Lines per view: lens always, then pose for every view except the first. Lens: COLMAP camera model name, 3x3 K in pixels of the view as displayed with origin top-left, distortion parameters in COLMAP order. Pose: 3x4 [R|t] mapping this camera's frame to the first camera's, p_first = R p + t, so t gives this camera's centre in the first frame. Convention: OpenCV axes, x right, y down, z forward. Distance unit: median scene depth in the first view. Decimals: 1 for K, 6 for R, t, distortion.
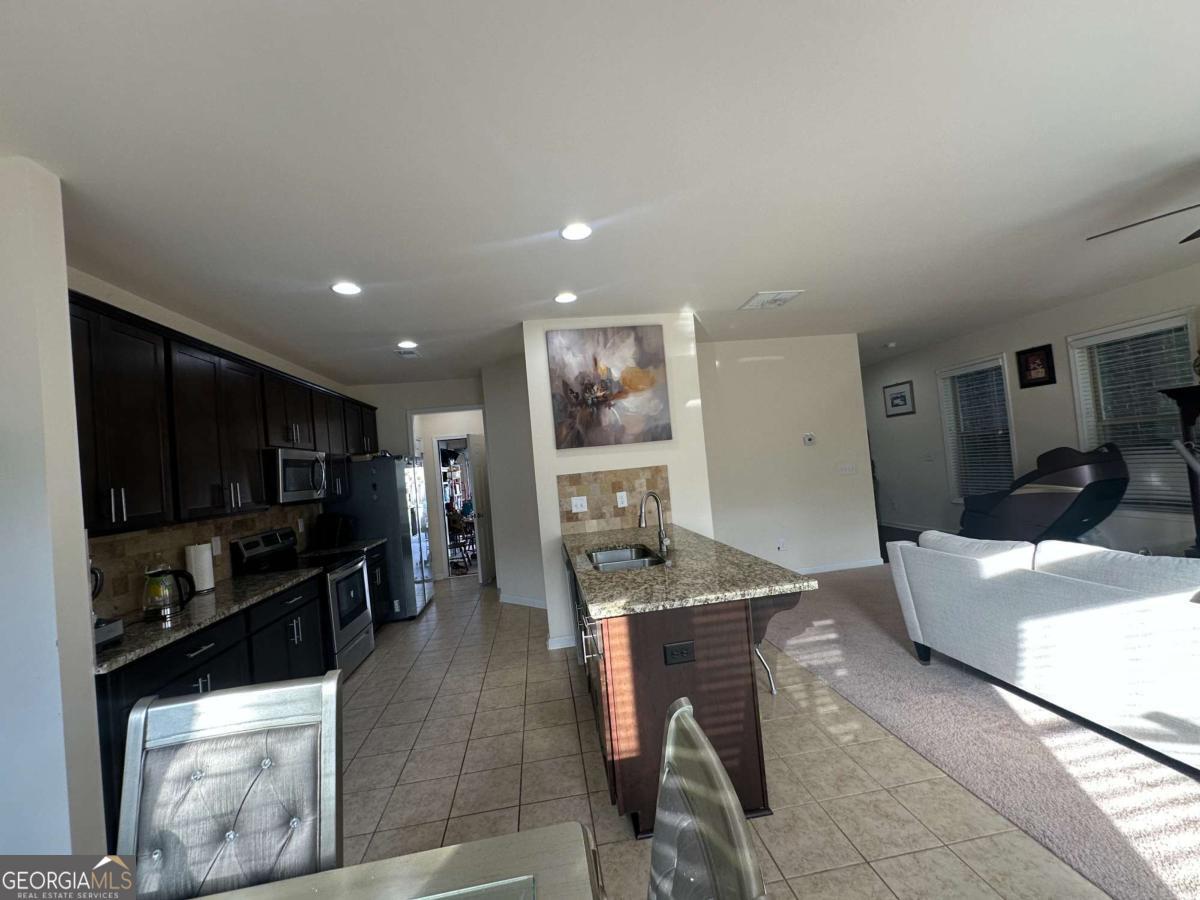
lens RADIAL K [[479.5, 0, 596.7], [0, 479.5, 451.6], [0, 0, 1]] dist [-0.003553, 0.000848]
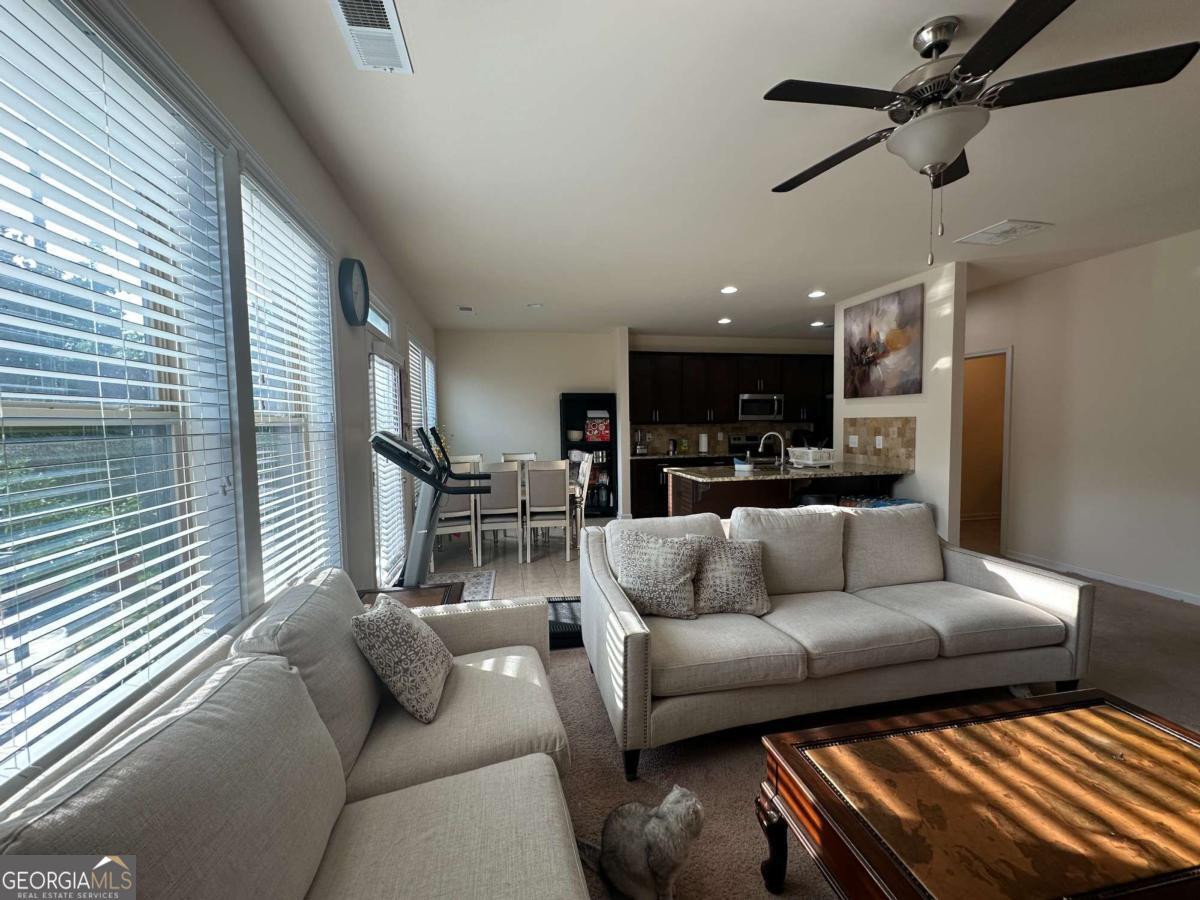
lens RADIAL K [[479.5, 0, 594.7], [0, 479.5, 447.1], [0, 0, 1]] dist [-0.003553, 0.000848]
pose [[0.067944, 0.139891, -0.987833, 1.199063], [0.032012, 0.989306, 0.142302, -0.083329], [0.997175, -0.041291, 0.062739, 0.205145]]
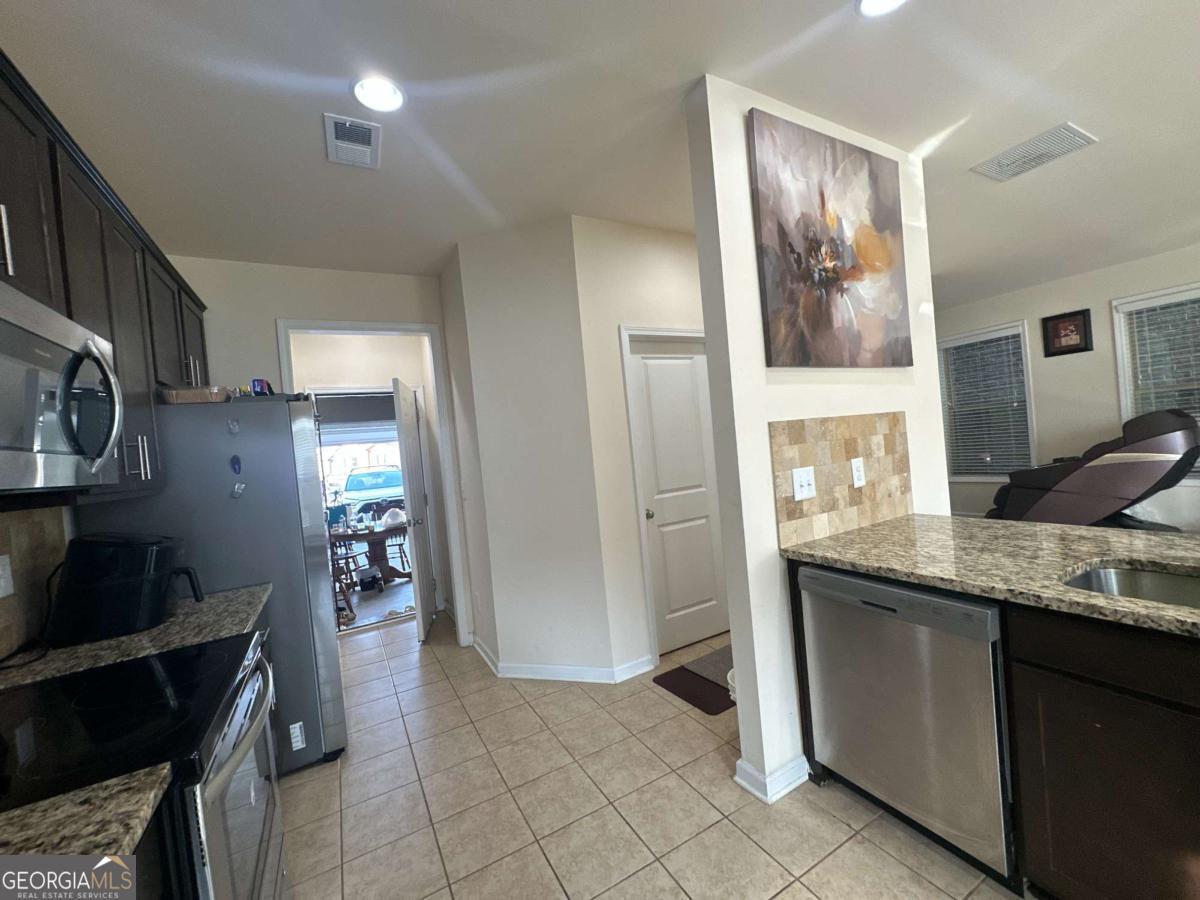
lens RADIAL K [[479.5, 0, 597.9], [0, 479.5, 450.1], [0, 0, 1]] dist [-0.003553, 0.000848]
pose [[0.930233, 0.002029, 0.366964, -0.403527], [-0.002524, 0.999996, 0.000869, 0.075500], [-0.366961, -0.001734, 0.930235, 0.615905]]
